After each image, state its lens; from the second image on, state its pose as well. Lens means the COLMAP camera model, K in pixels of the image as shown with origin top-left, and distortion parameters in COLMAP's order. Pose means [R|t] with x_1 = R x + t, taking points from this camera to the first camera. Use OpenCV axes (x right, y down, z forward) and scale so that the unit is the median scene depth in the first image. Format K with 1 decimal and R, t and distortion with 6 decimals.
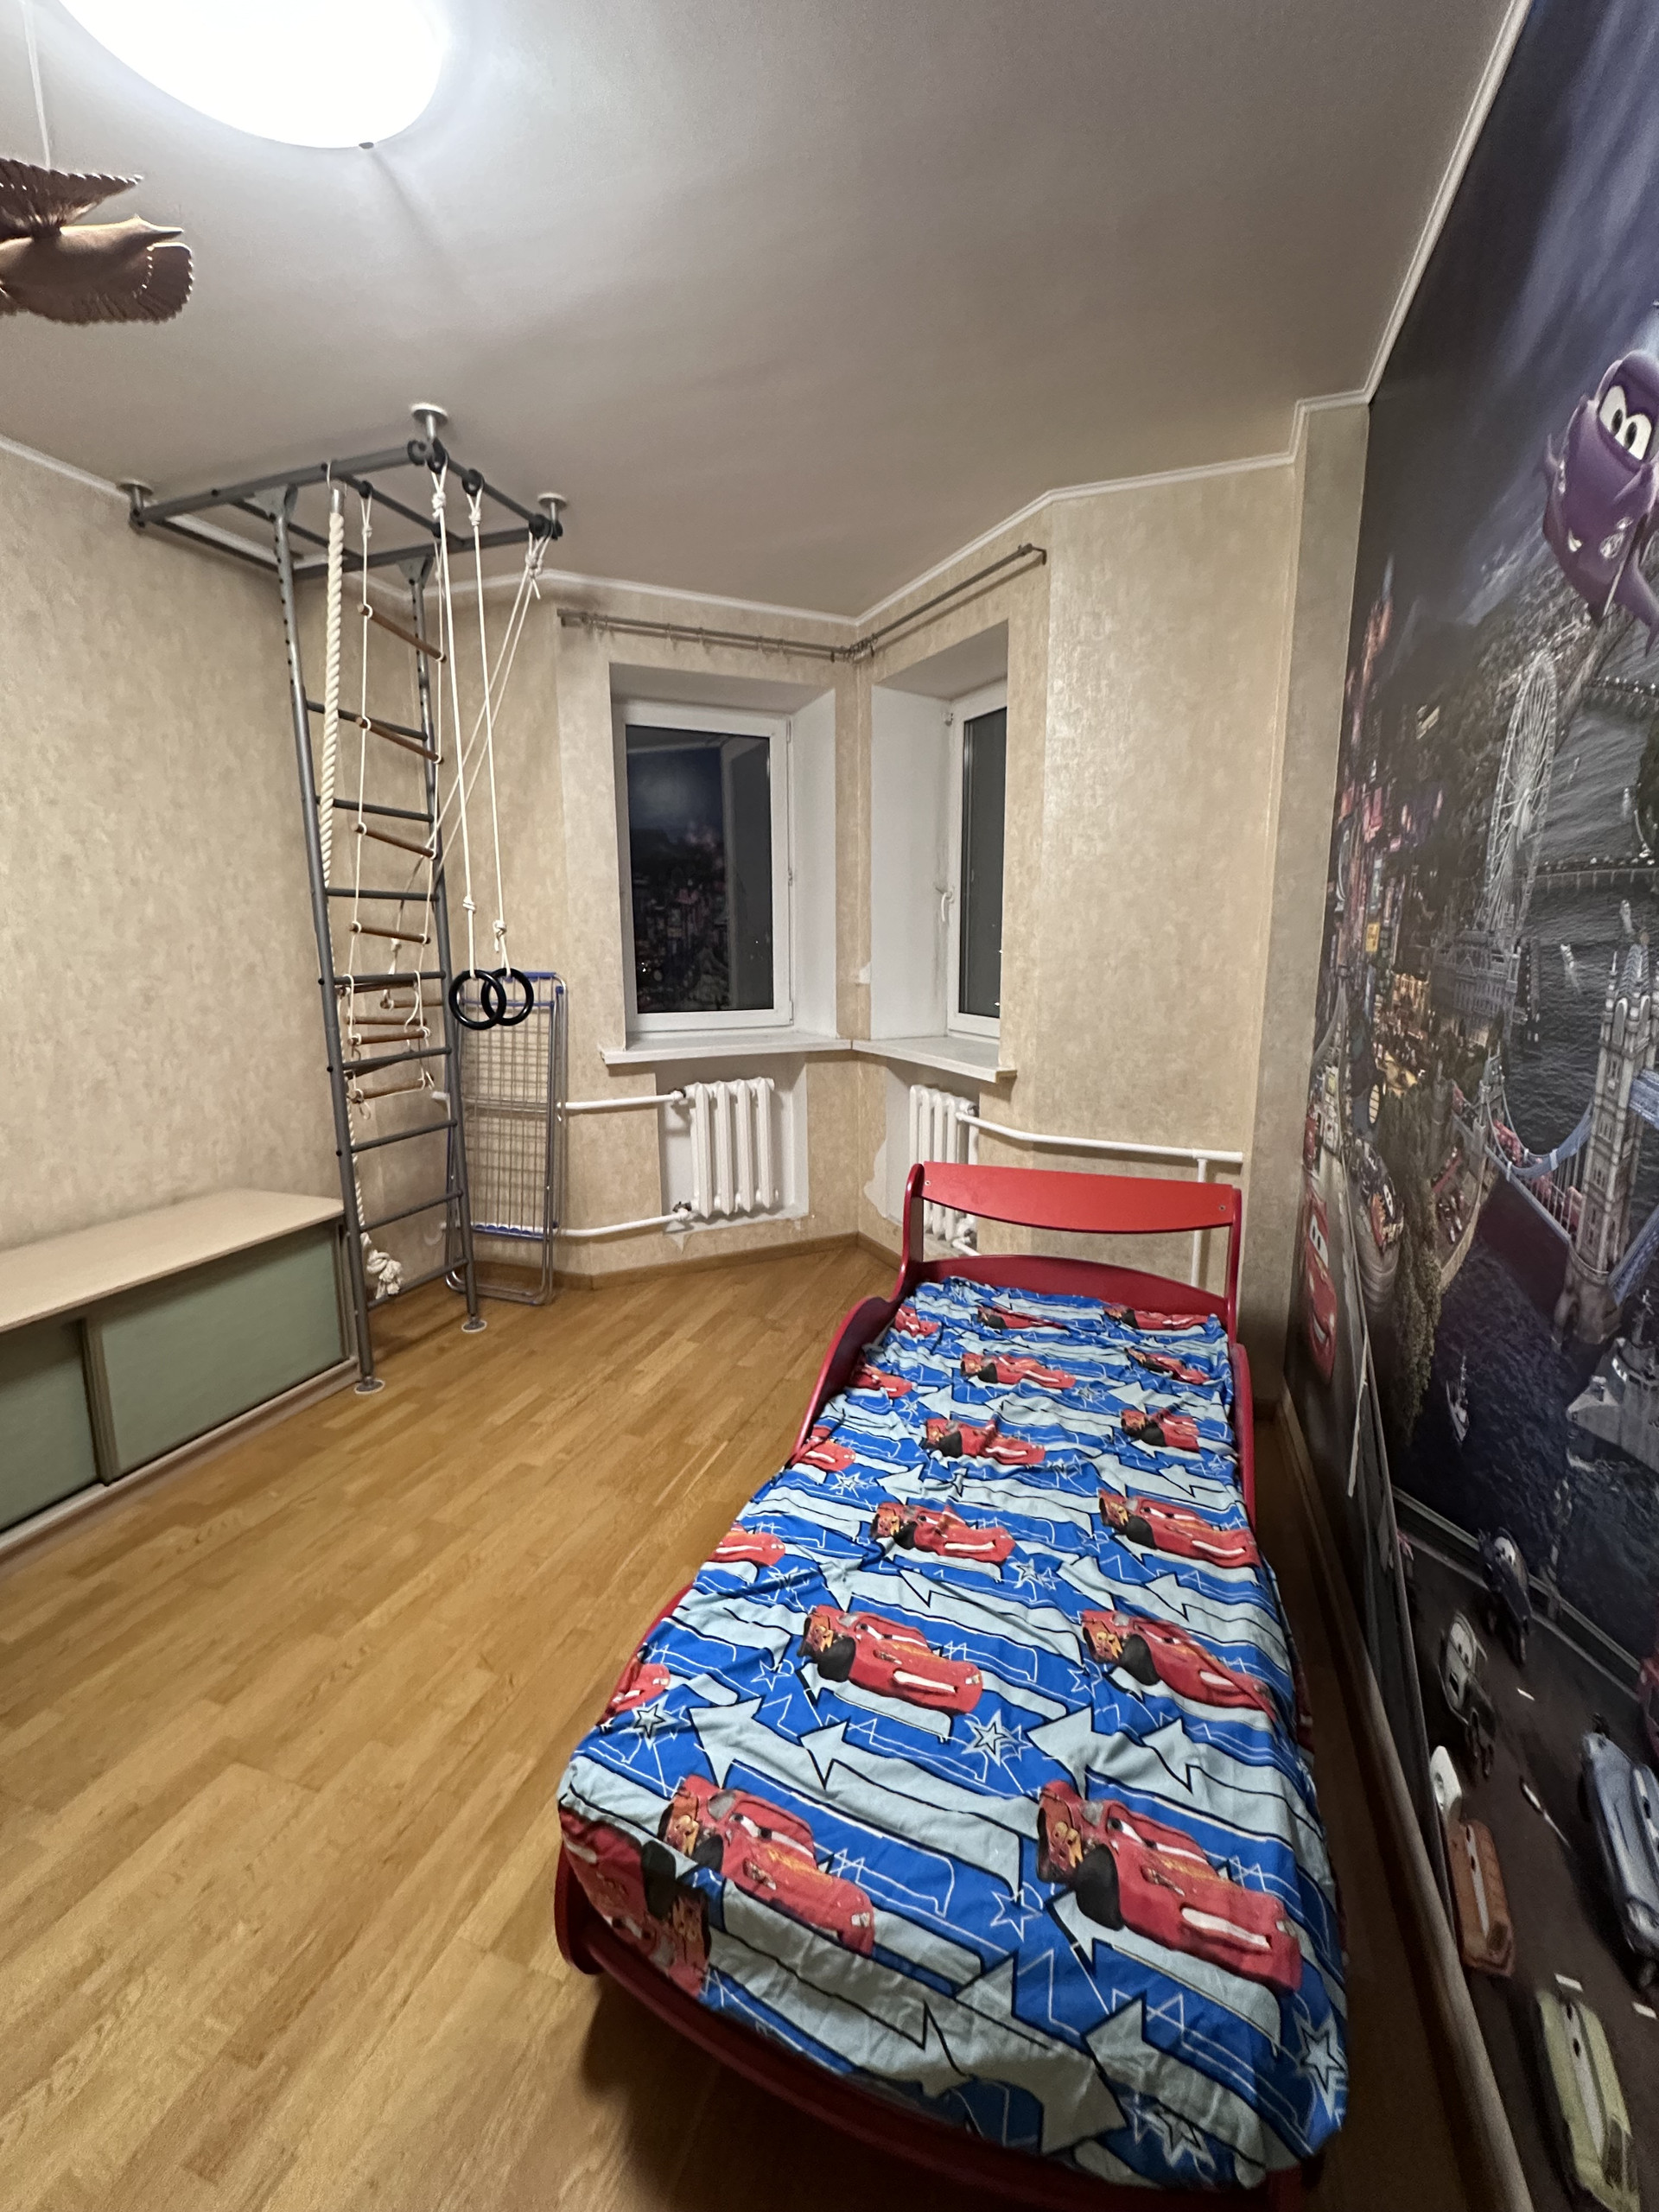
lens RADIAL K [[933.3, 0, 832.0], [0, 933.3, 1098.2], [0, 0, 1]] dist [-0.006383, 0.002456]
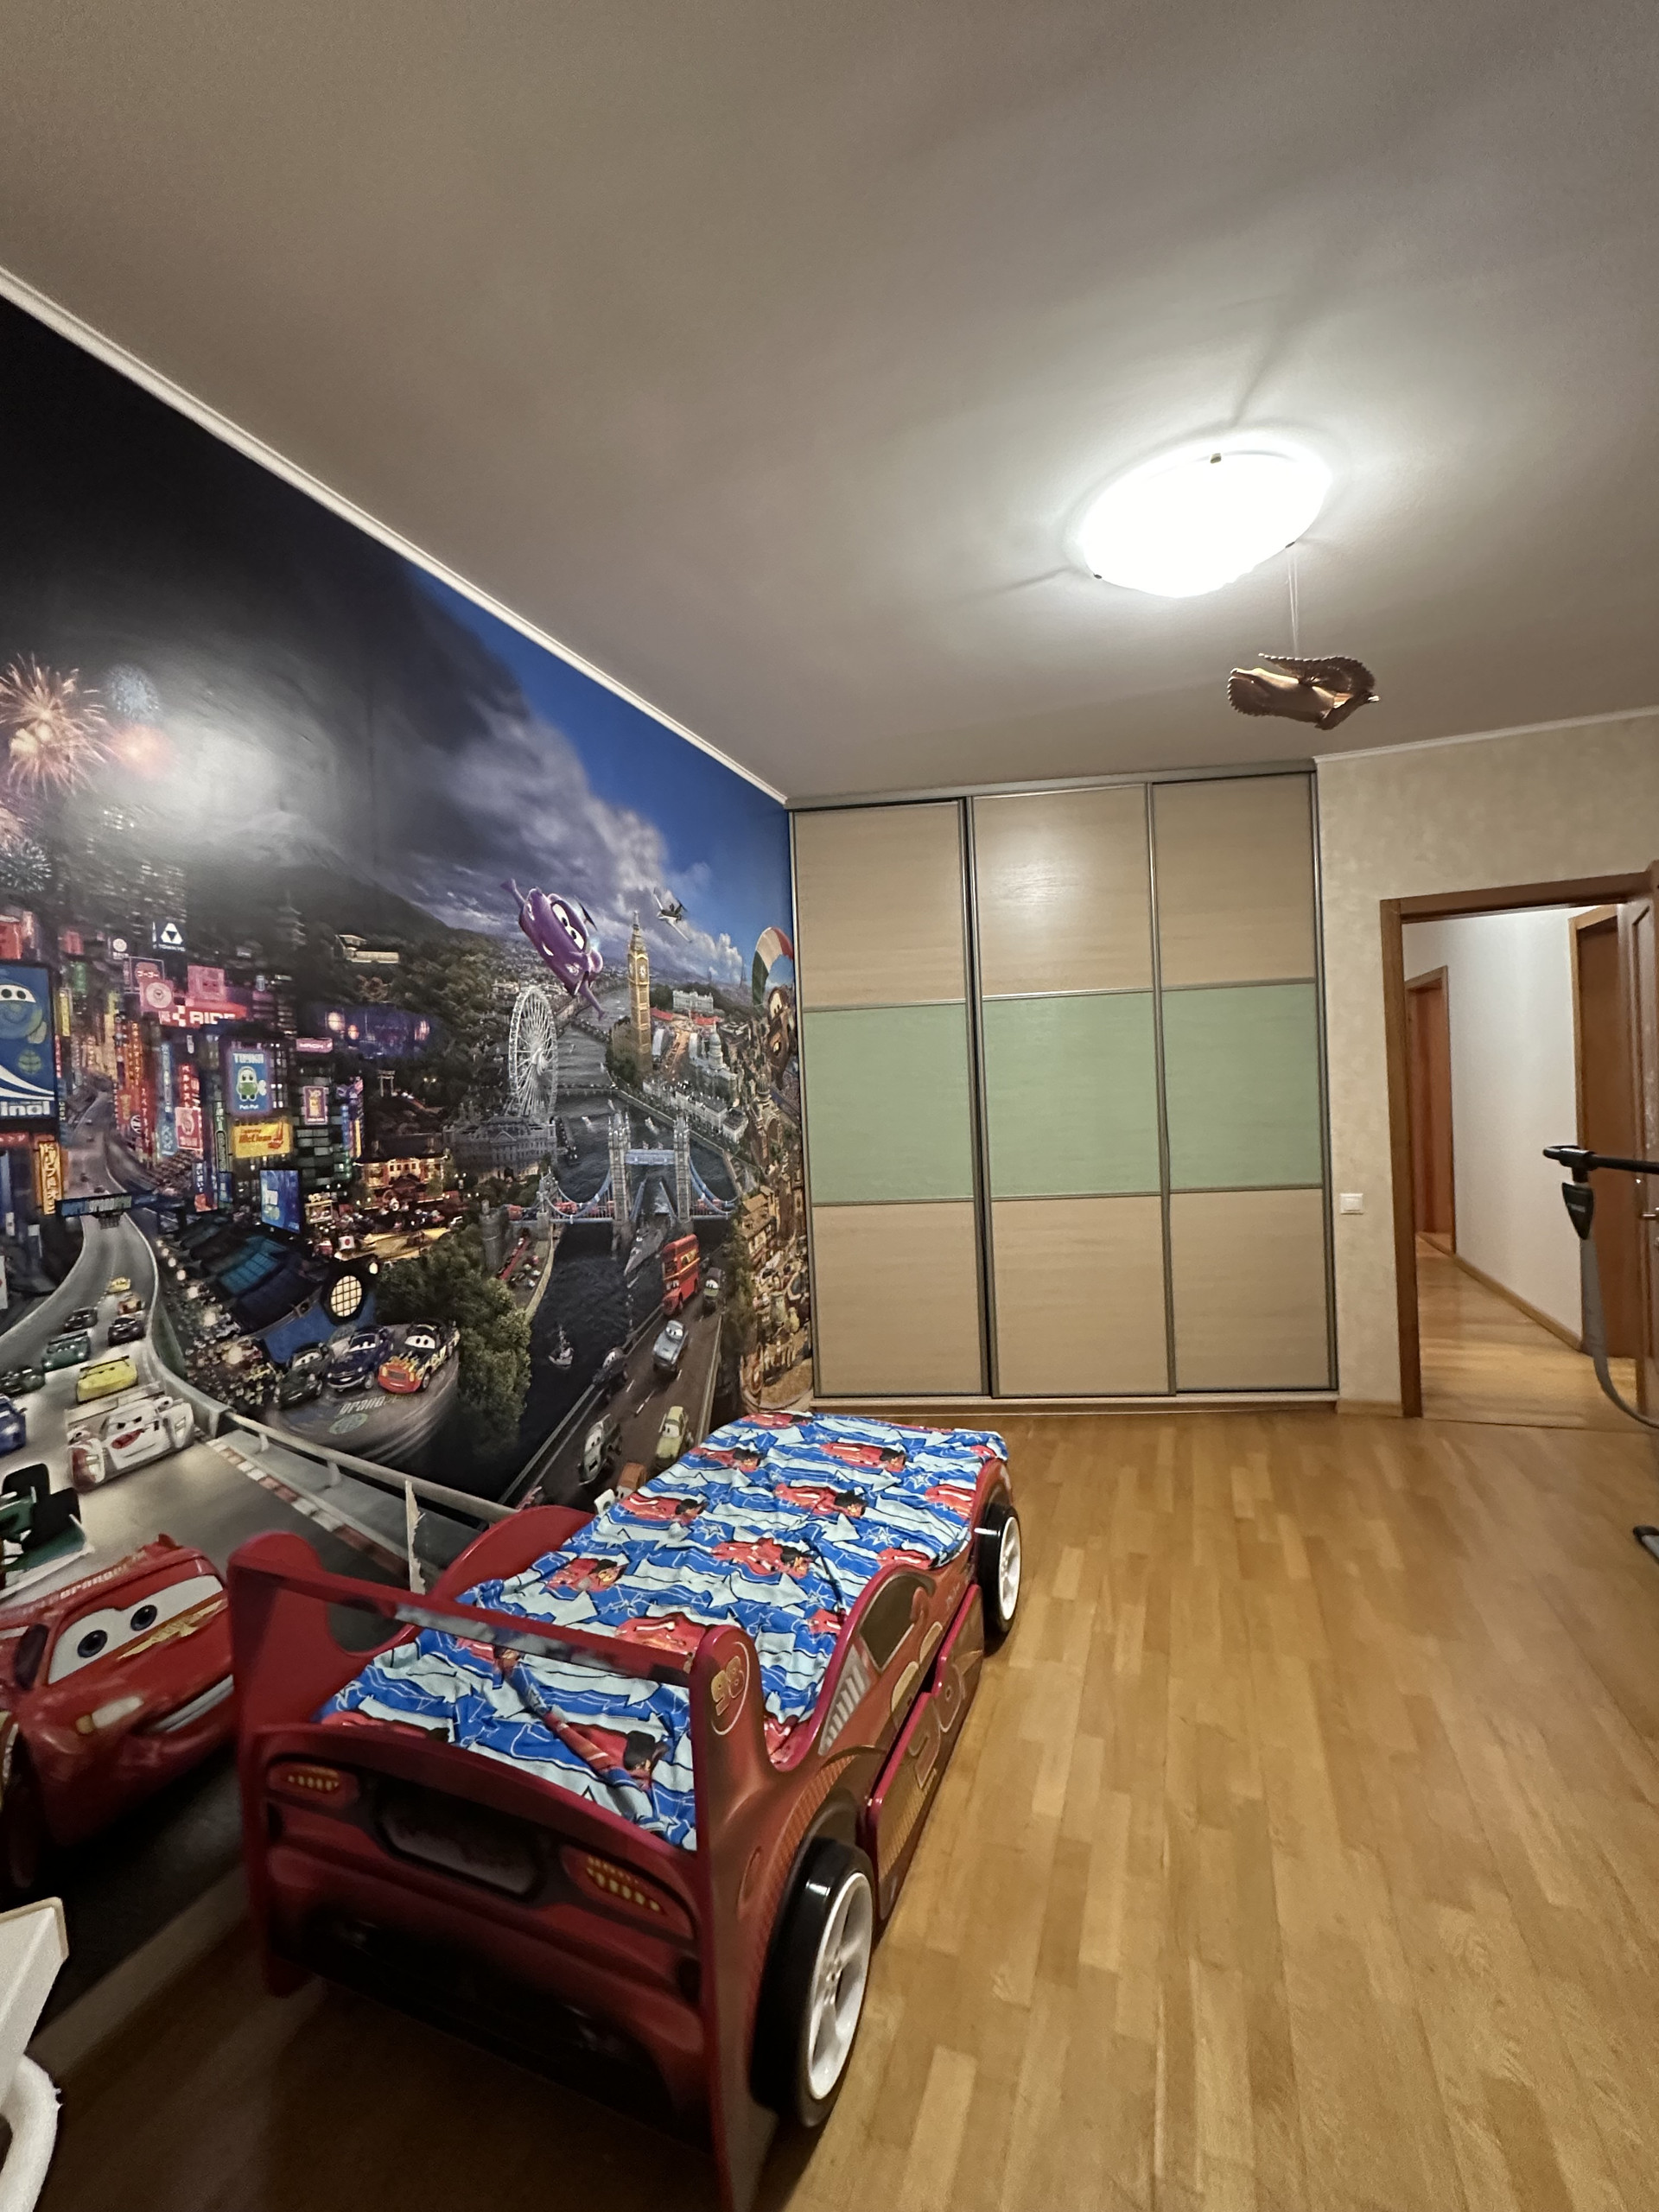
lens RADIAL K [[933.3, 0, 827.2], [0, 933.3, 1103.3], [0, 0, 1]] dist [-0.006383, 0.002456]
pose [[-0.997347, 0.052660, 0.050255, -0.001481], [0.061322, 0.979810, 0.190293, -0.524009], [-0.039219, 0.192870, -0.980440, 2.814559]]
